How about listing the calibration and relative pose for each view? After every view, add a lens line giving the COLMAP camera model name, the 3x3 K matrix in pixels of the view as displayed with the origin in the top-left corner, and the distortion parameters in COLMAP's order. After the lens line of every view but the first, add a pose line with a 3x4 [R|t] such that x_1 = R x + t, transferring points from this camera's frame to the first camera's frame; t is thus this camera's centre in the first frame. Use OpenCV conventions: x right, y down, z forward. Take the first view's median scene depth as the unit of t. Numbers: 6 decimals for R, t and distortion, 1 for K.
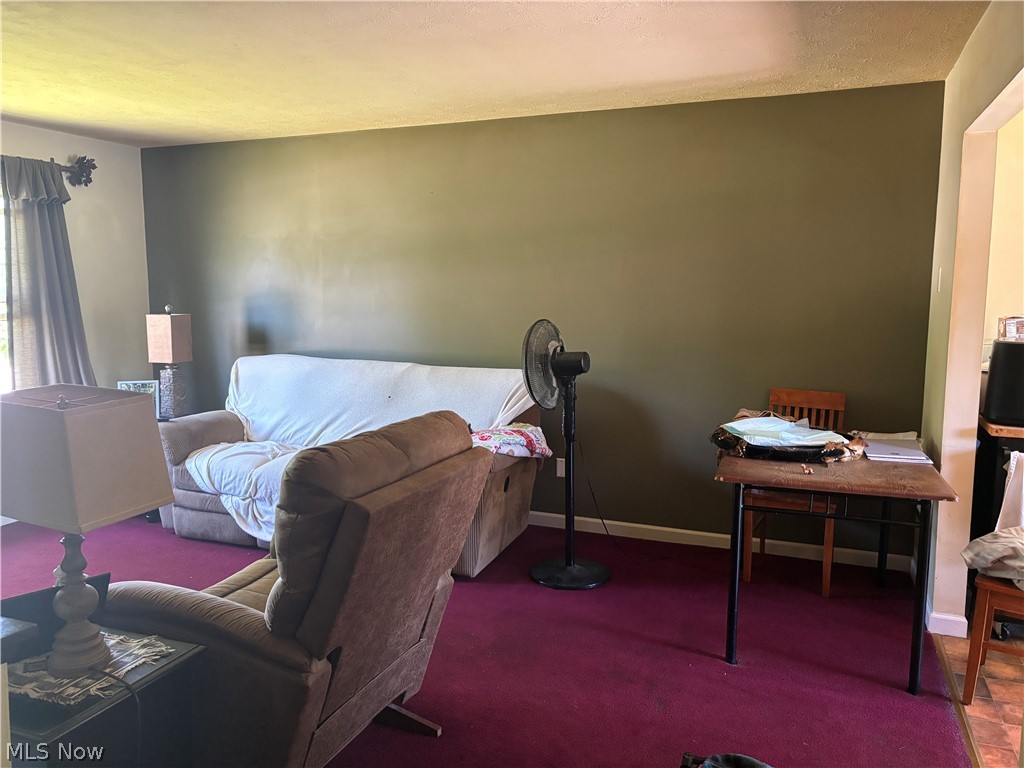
lens RADIAL K [[769.2, 0, 514.4], [0, 769.2, 390.5], [0, 0, 1]] dist [0.054715, -0.065722]
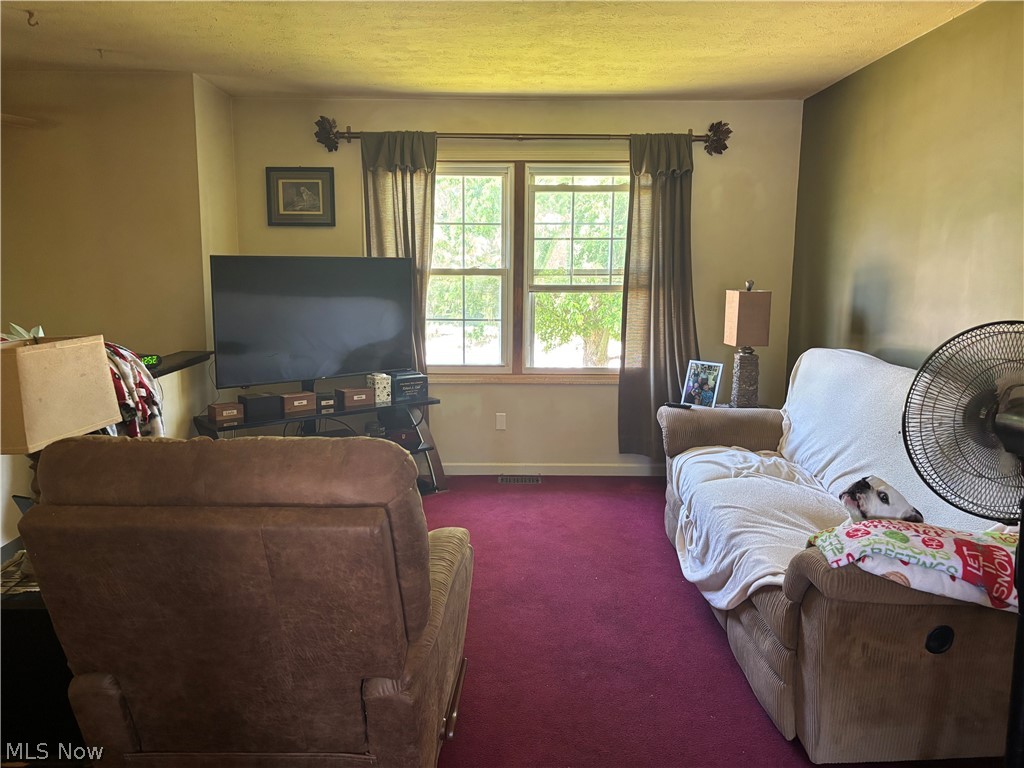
lens RADIAL K [[769.2, 0, 510.4], [0, 769.2, 390.6], [0, 0, 1]] dist [0.054715, -0.065722]
pose [[0.367877, 0.152879, -0.917221, 0.281201], [-0.127492, 0.985370, 0.113103, -0.053452], [0.921093, 0.075331, 0.381986, 0.440043]]
